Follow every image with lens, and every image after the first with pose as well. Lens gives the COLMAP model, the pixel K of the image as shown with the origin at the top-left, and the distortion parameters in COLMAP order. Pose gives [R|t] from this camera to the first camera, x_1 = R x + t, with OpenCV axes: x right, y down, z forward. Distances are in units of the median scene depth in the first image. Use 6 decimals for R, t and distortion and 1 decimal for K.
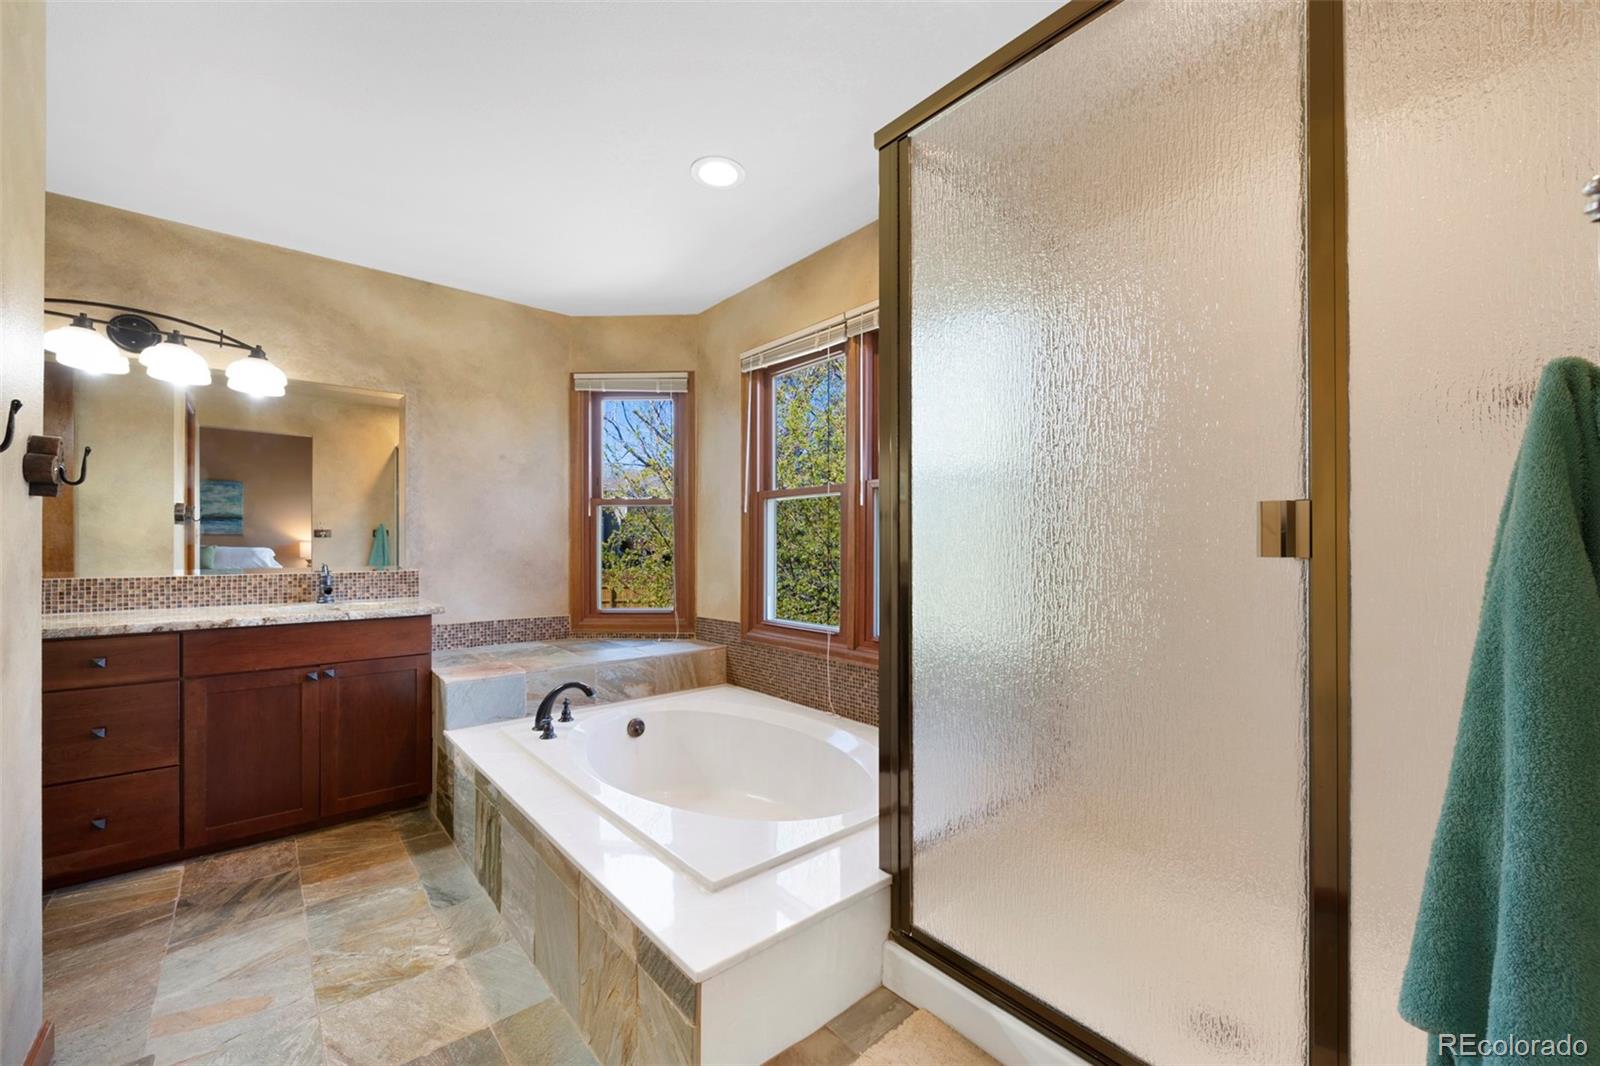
lens RADIAL K [[632.2, 0, 807.5], [0, 632.2, 533.9], [0, 0, 1]] dist [0.002120, -0.001375]
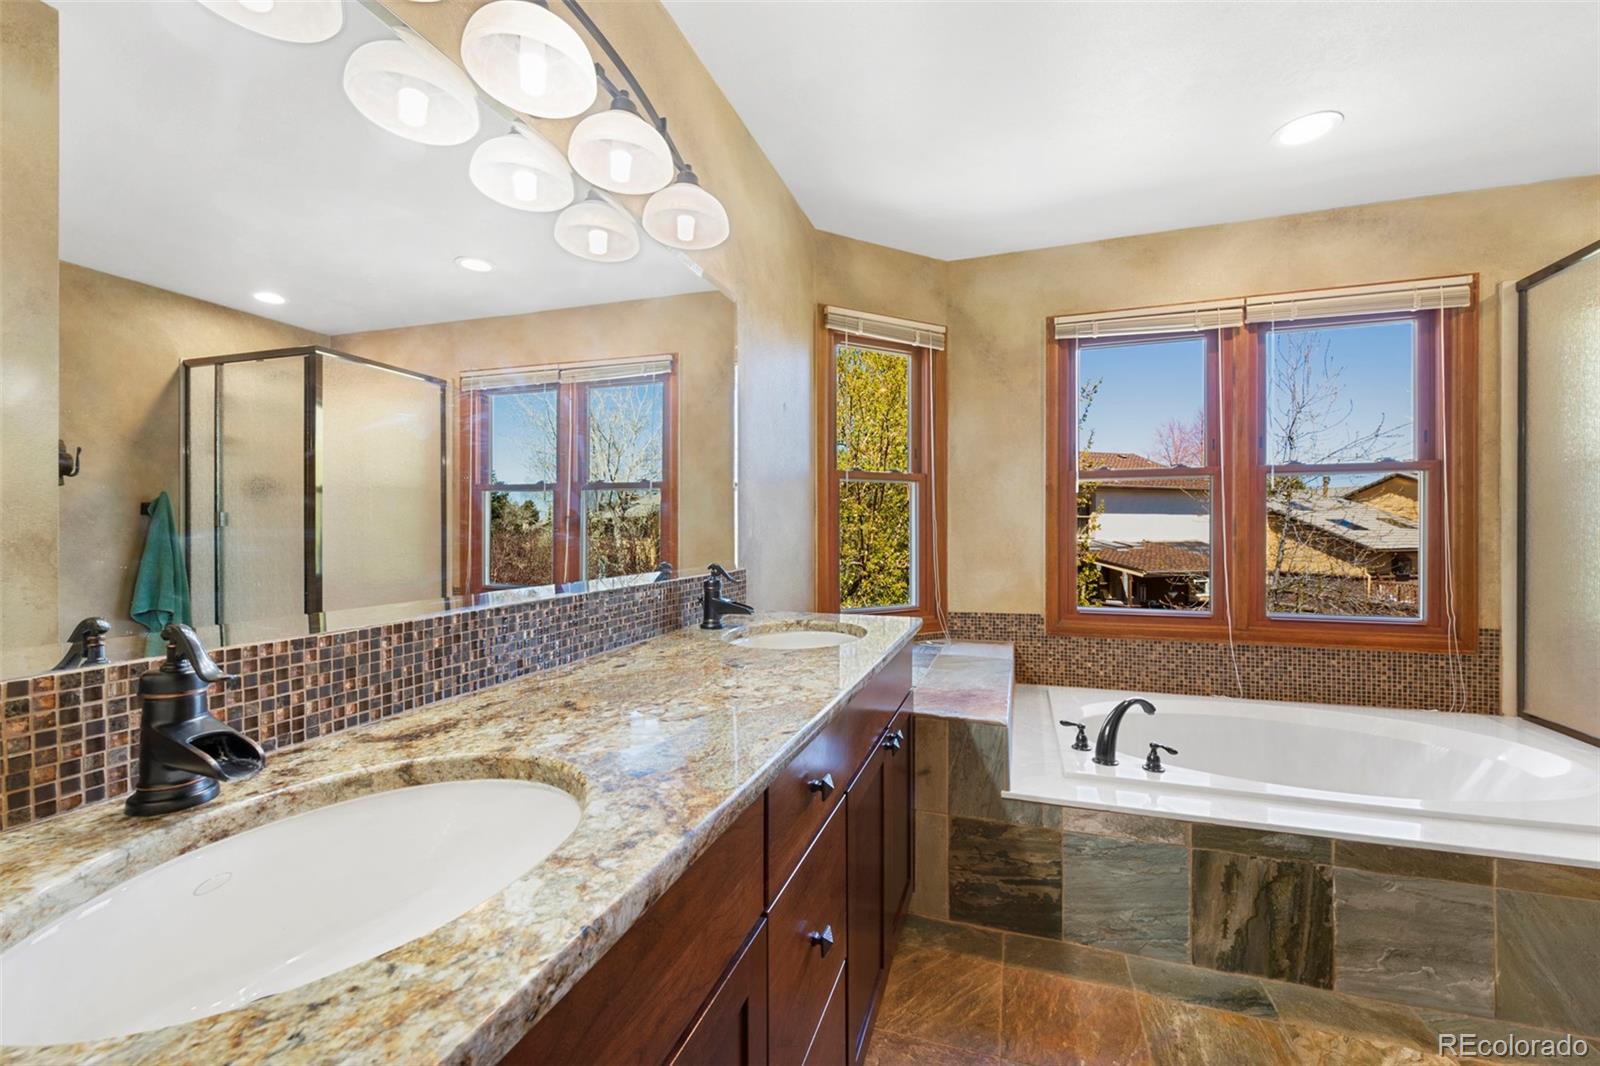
lens RADIAL K [[632.2, 0, 808.5], [0, 632.2, 533.6], [0, 0, 1]] dist [0.002120, -0.001375]
pose [[0.861592, -0.006481, 0.507561, -0.971643], [-0.005698, 0.999732, 0.022437, 0.006093], [-0.507570, -0.022224, 0.861324, 0.436709]]
